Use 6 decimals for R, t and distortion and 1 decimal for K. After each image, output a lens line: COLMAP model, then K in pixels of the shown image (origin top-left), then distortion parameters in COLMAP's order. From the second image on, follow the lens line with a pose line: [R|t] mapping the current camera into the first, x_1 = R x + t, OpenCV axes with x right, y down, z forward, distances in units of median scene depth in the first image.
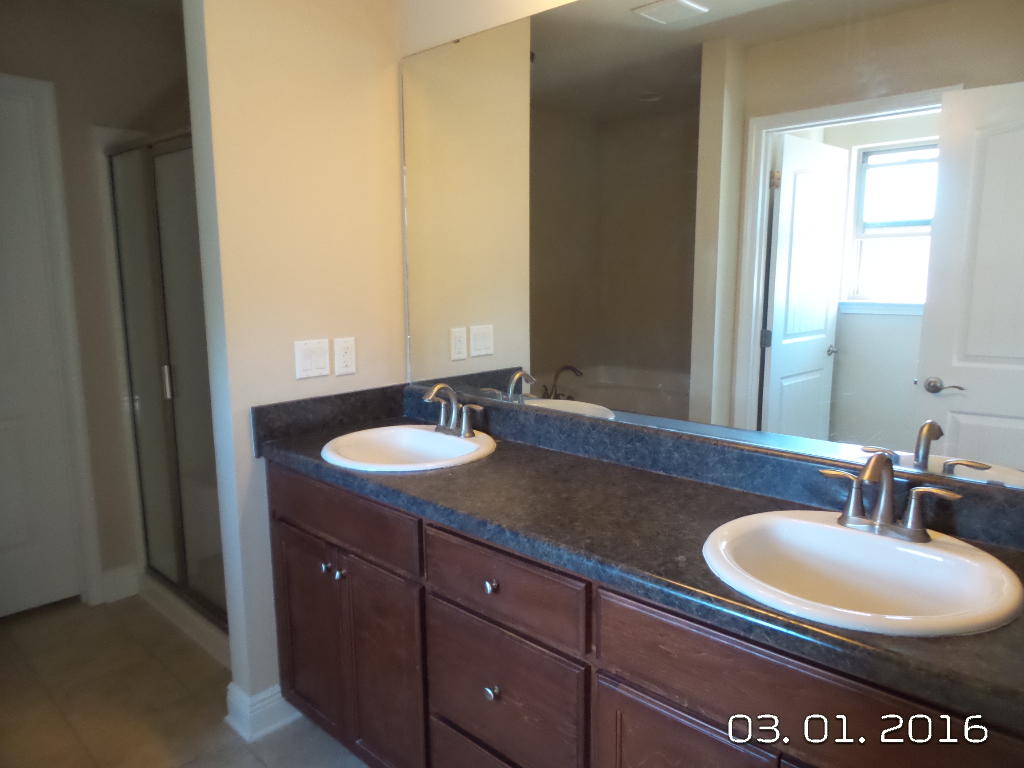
lens RADIAL K [[710.2, 0, 519.4], [0, 710.2, 387.7], [0, 0, 1]] dist [-0.000355, 0.007626]
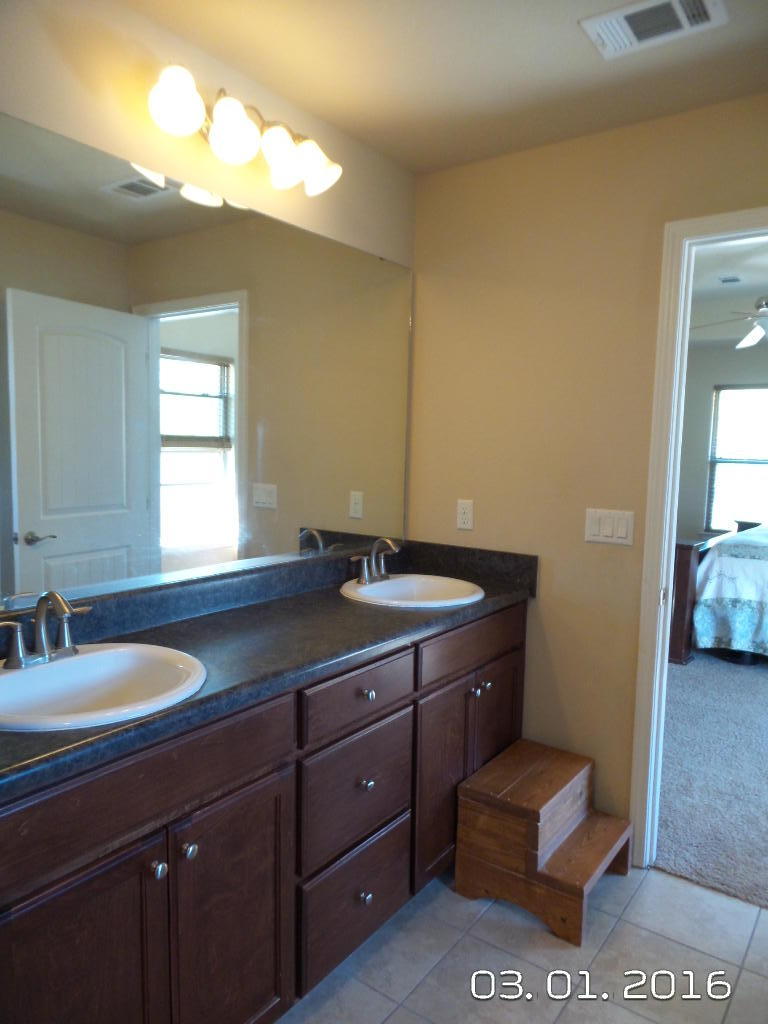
lens RADIAL K [[670.9, 0, 384.0], [0, 670.9, 512.0], [0, 0, 1]] dist [0.053316, 0.001008]
pose [[-0.127231, -0.102821, 0.986529, -0.922589], [0.133743, 0.983751, 0.119780, -0.140811], [-0.982815, 0.147181, -0.111412, 0.802879]]
